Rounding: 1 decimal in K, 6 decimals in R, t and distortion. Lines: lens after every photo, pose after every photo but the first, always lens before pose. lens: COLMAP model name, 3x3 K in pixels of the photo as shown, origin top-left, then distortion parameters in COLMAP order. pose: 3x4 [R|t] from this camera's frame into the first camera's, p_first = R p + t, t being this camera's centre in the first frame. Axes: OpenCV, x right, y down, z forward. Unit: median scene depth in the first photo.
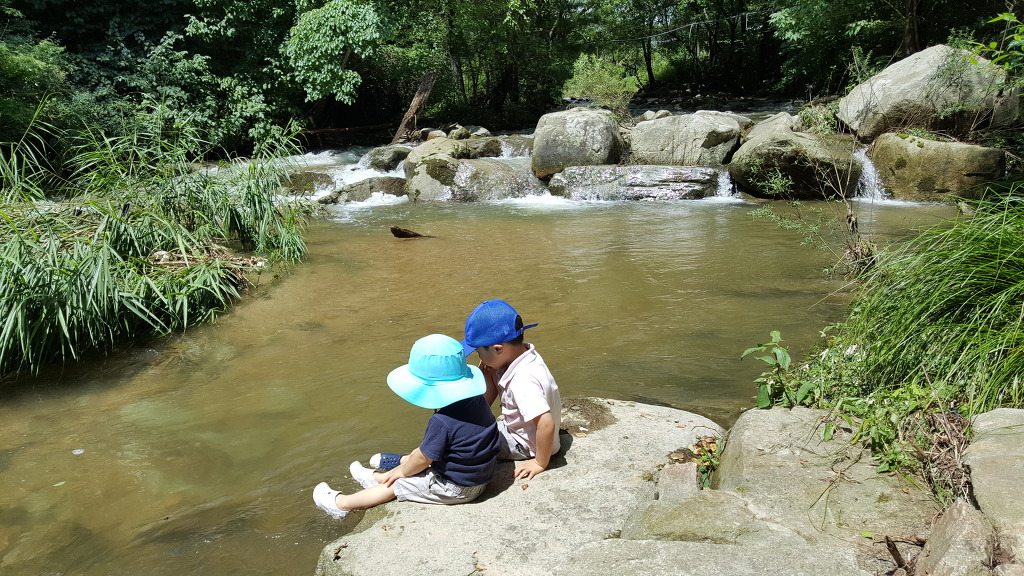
lens RADIAL K [[786.8, 0, 512.0], [0, 786.8, 288.0], [0, 0, 1]] dist [0.125729, -0.293119]
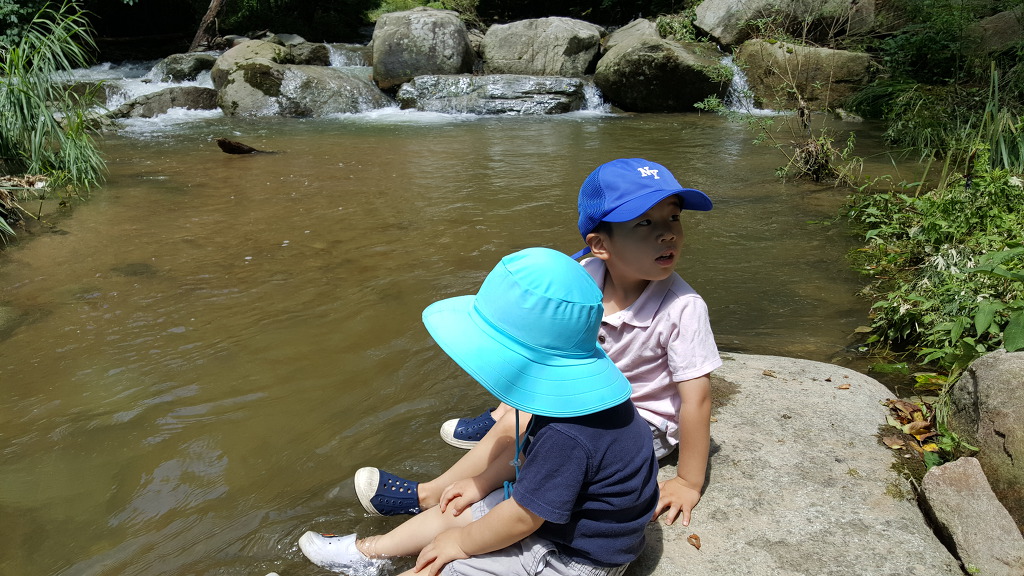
lens RADIAL K [[786.8, 0, 512.0], [0, 786.8, 288.0], [0, 0, 1]] dist [0.125729, -0.293119]
pose [[0.969073, -0.061649, 0.238949, -0.049636], [0.043509, 0.995807, 0.080464, 0.010717], [-0.242907, -0.067580, 0.967693, 0.129746]]
